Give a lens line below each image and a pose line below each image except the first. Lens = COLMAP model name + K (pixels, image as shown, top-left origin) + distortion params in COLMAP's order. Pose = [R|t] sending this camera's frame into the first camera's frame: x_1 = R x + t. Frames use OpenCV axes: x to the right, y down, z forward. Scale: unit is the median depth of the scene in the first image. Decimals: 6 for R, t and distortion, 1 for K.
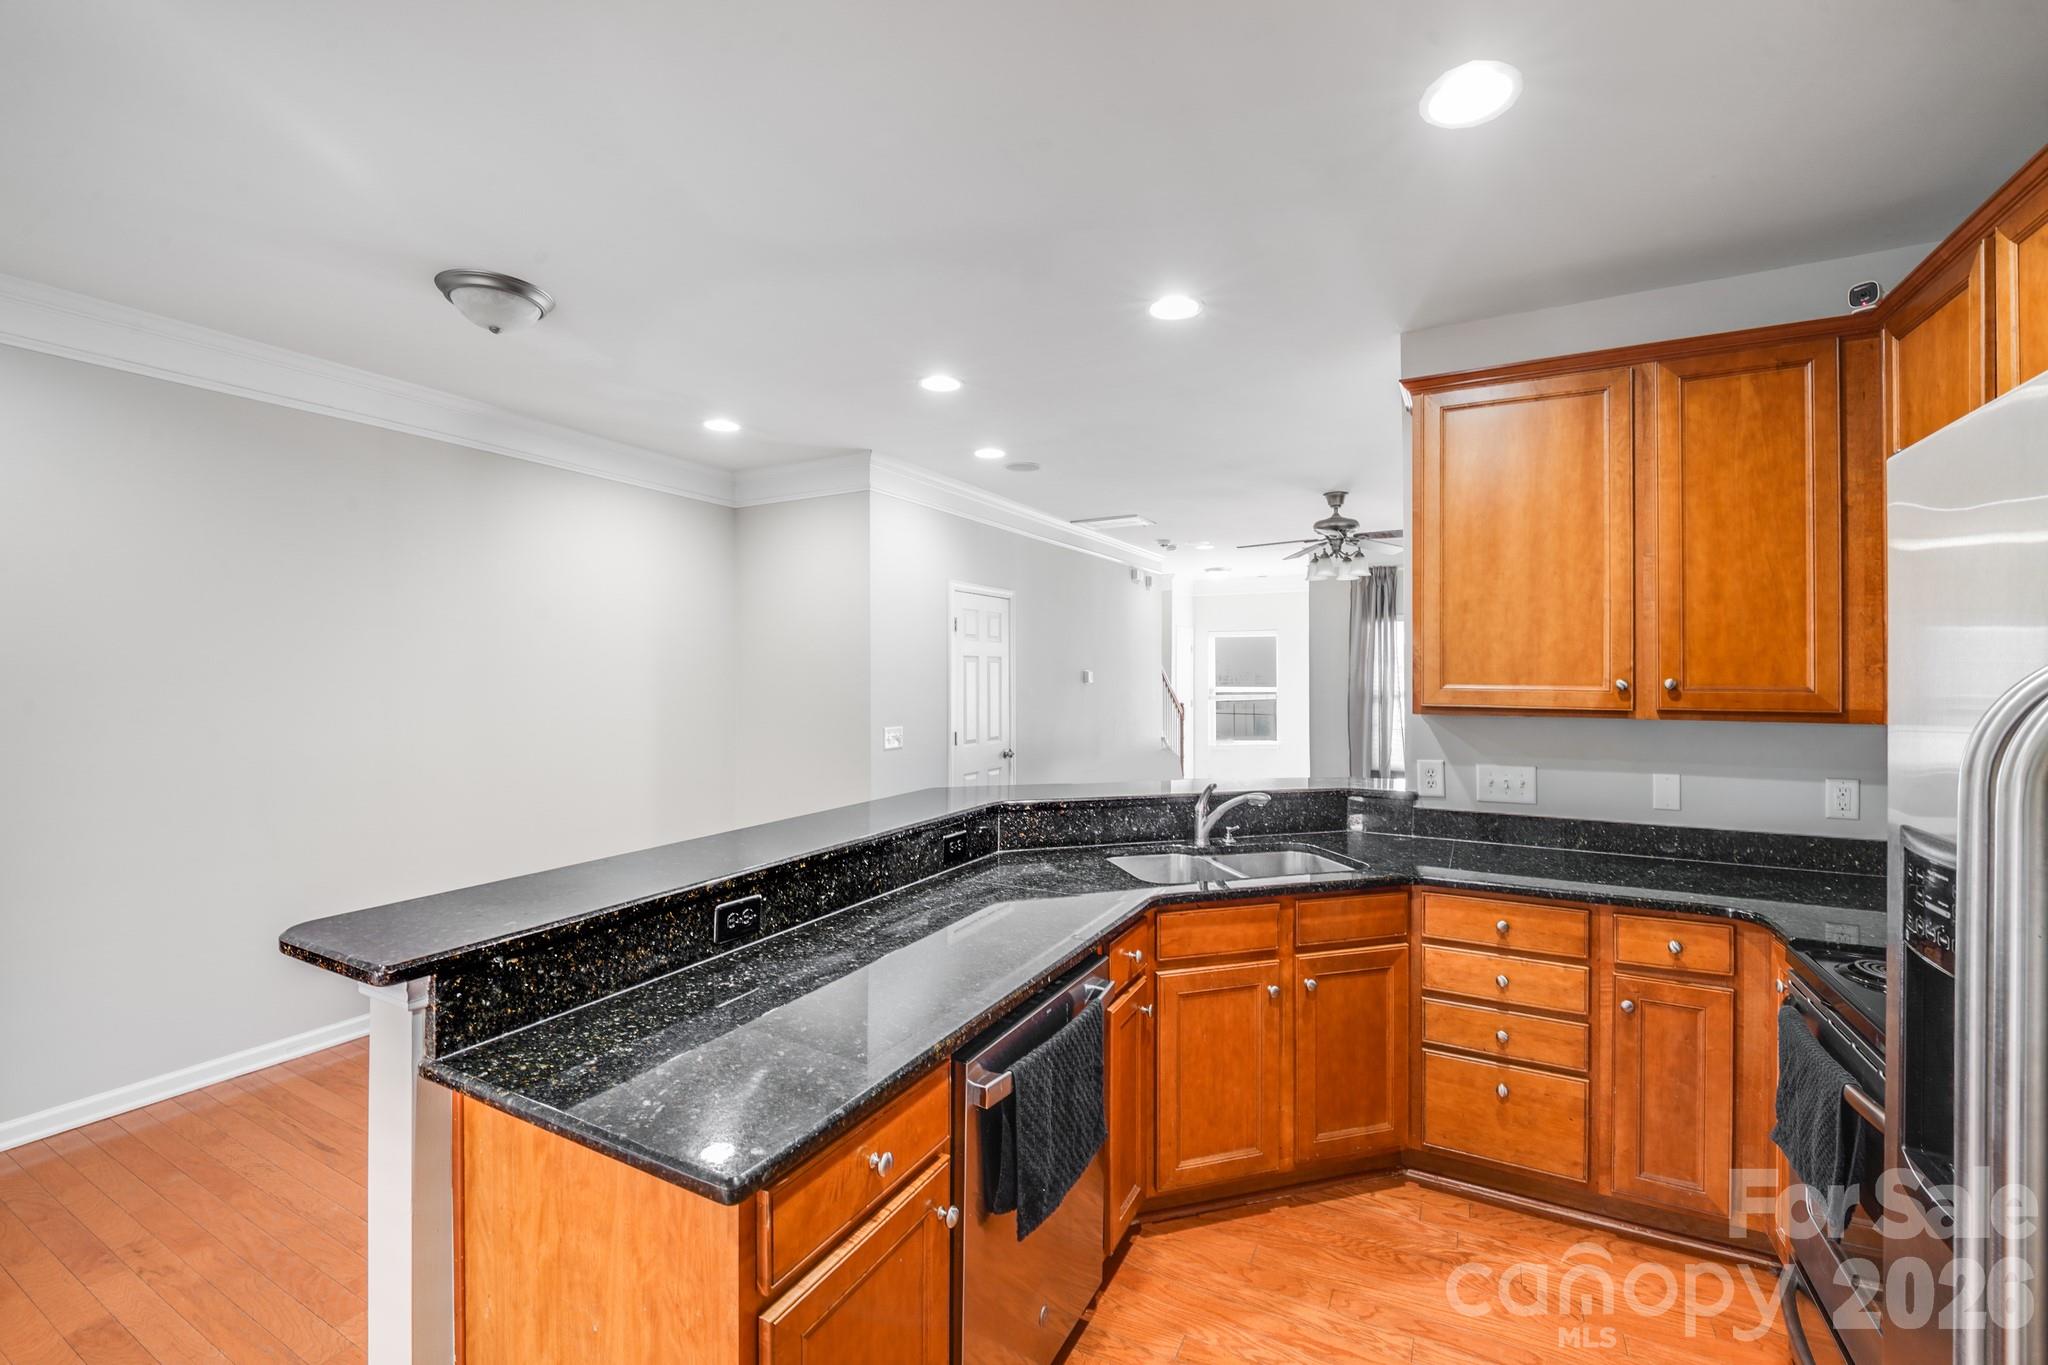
lens RADIAL K [[838.2, 0, 1022.1], [0, 838.2, 664.6], [0, 0, 1]] dist [-0.007656, -0.000366]
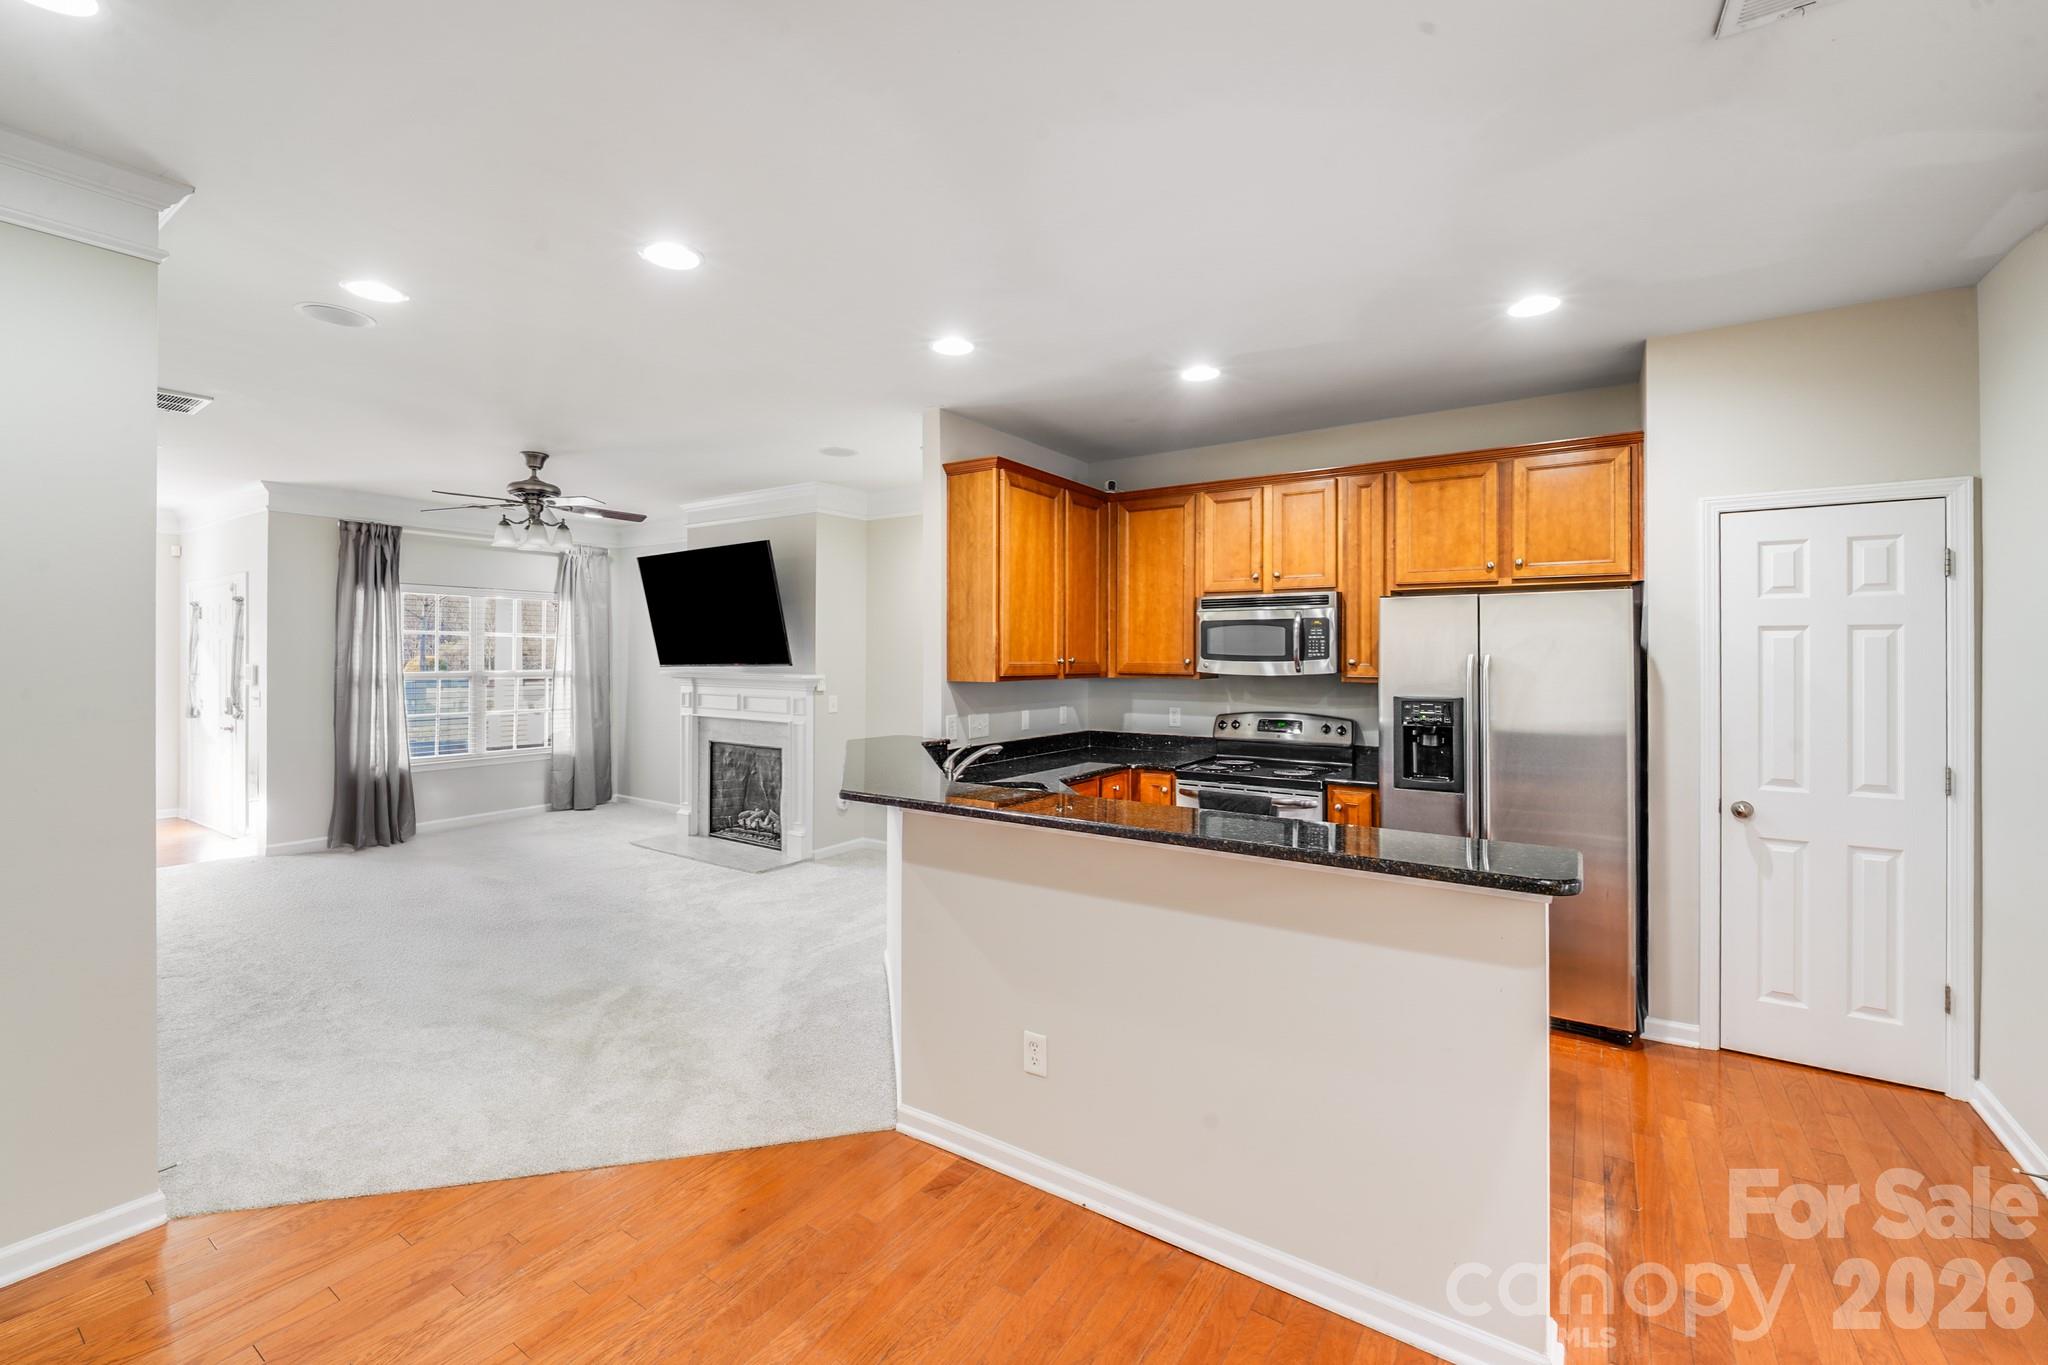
lens RADIAL K [[838.2, 0, 1022.1], [0, 838.2, 664.6], [0, 0, 1]] dist [-0.007656, -0.000366]
pose [[0.089717, -0.016226, 0.995835, -1.155989], [-0.013657, 0.999753, 0.017520, 0.001046], [-0.995874, -0.015172, 0.089473, 0.937783]]
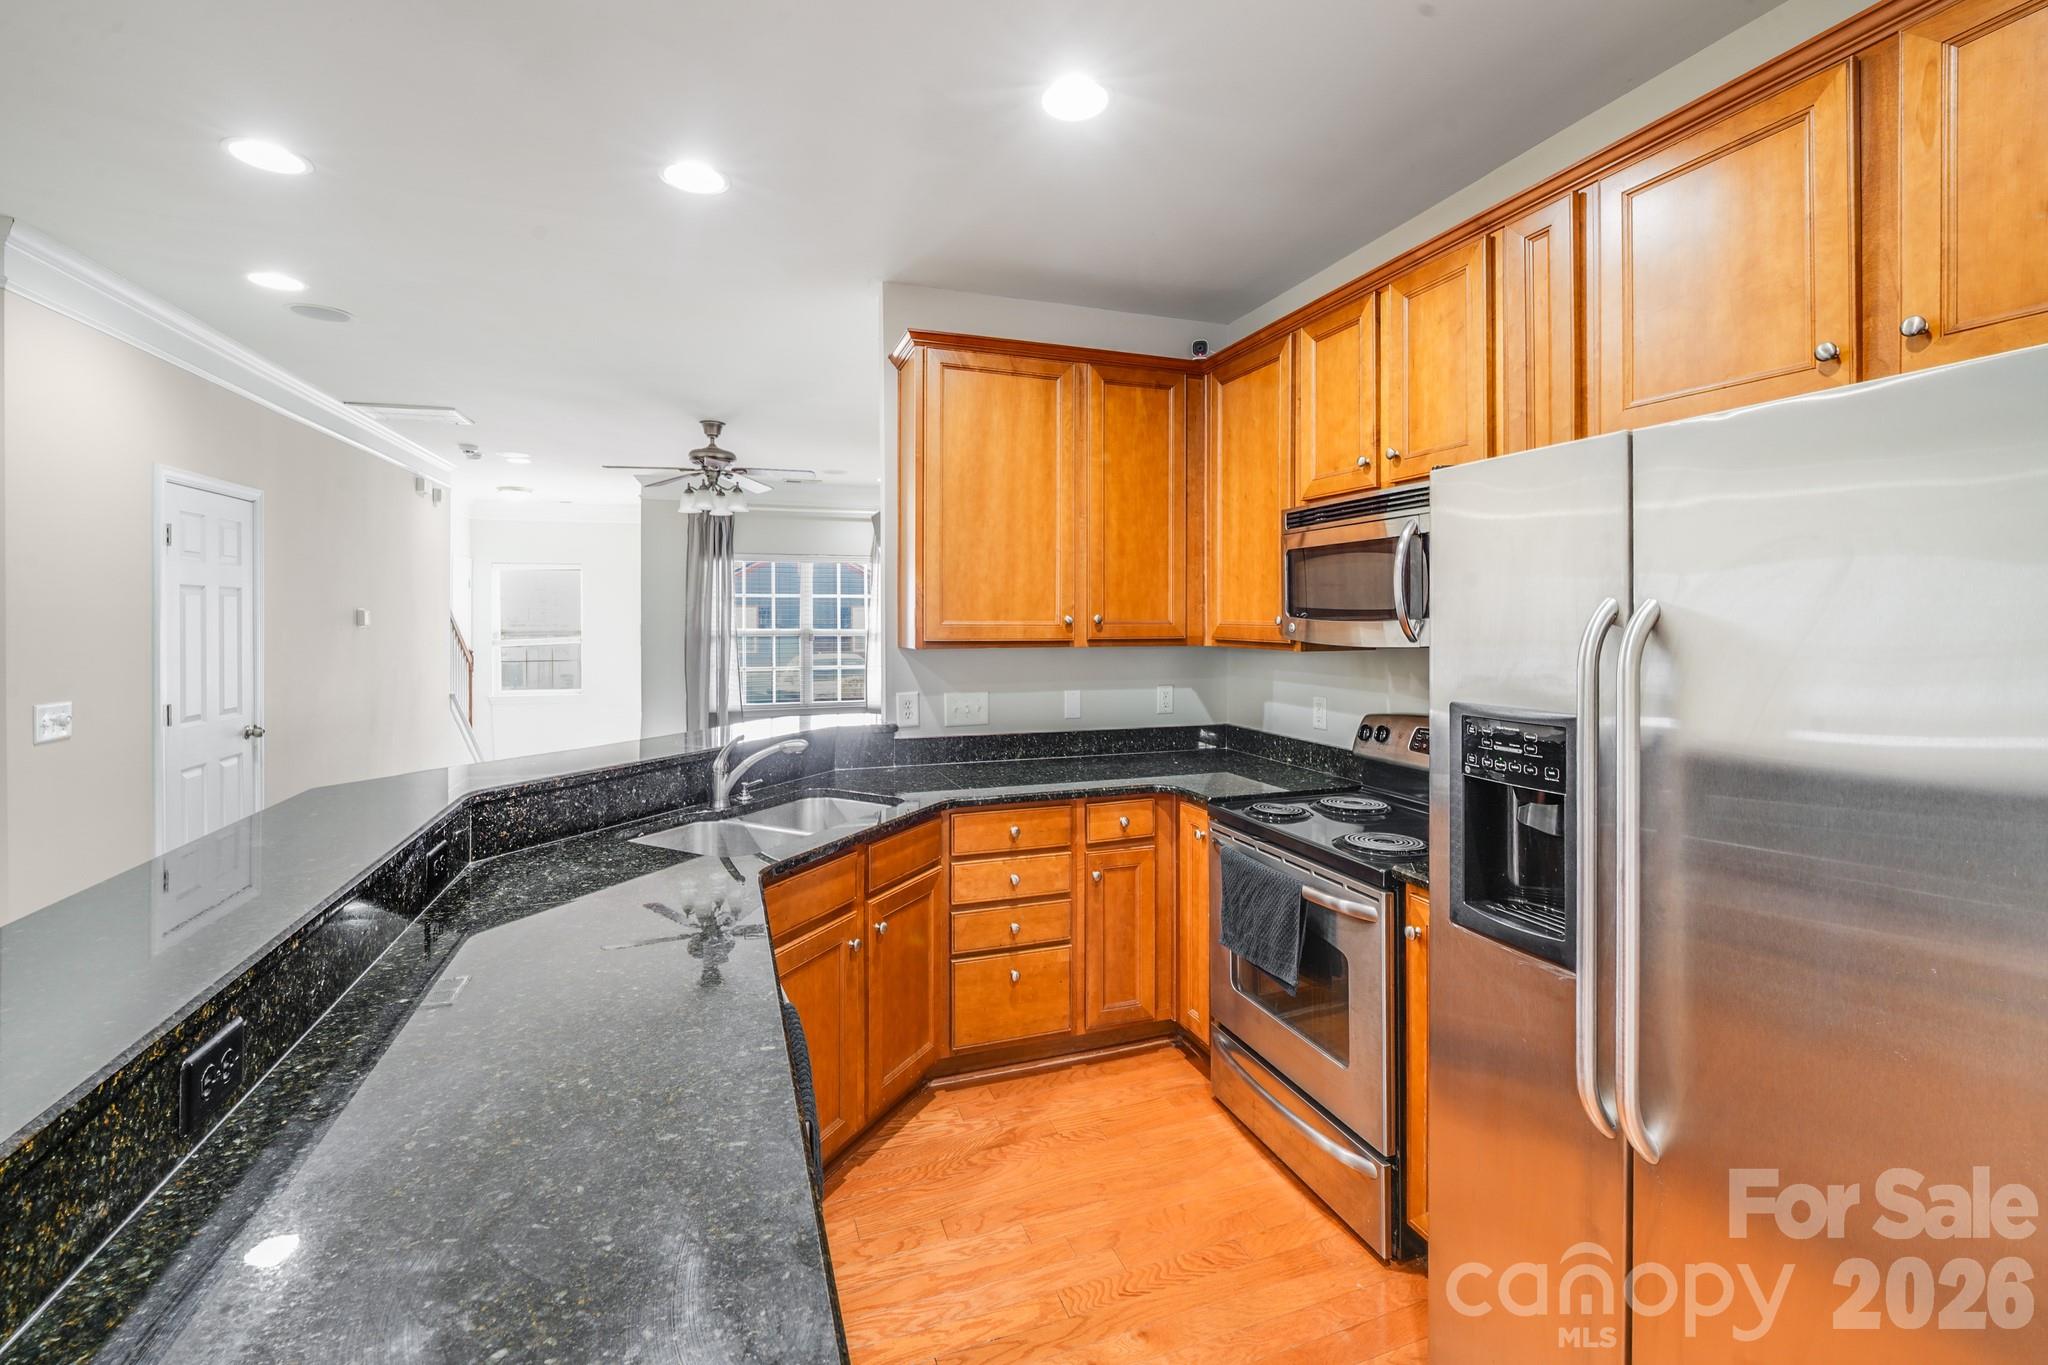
lens RADIAL K [[871.3, 0, 1013.8], [0, 871.3, 609.1], [0, 0, 1]] dist [-0.001989, -0.000819]
pose [[0.675168, 0.002235, 0.737661, -0.293633], [-0.005774, 0.999981, 0.002255, 0.006059], [-0.737642, -0.005781, 0.675168, 0.192908]]
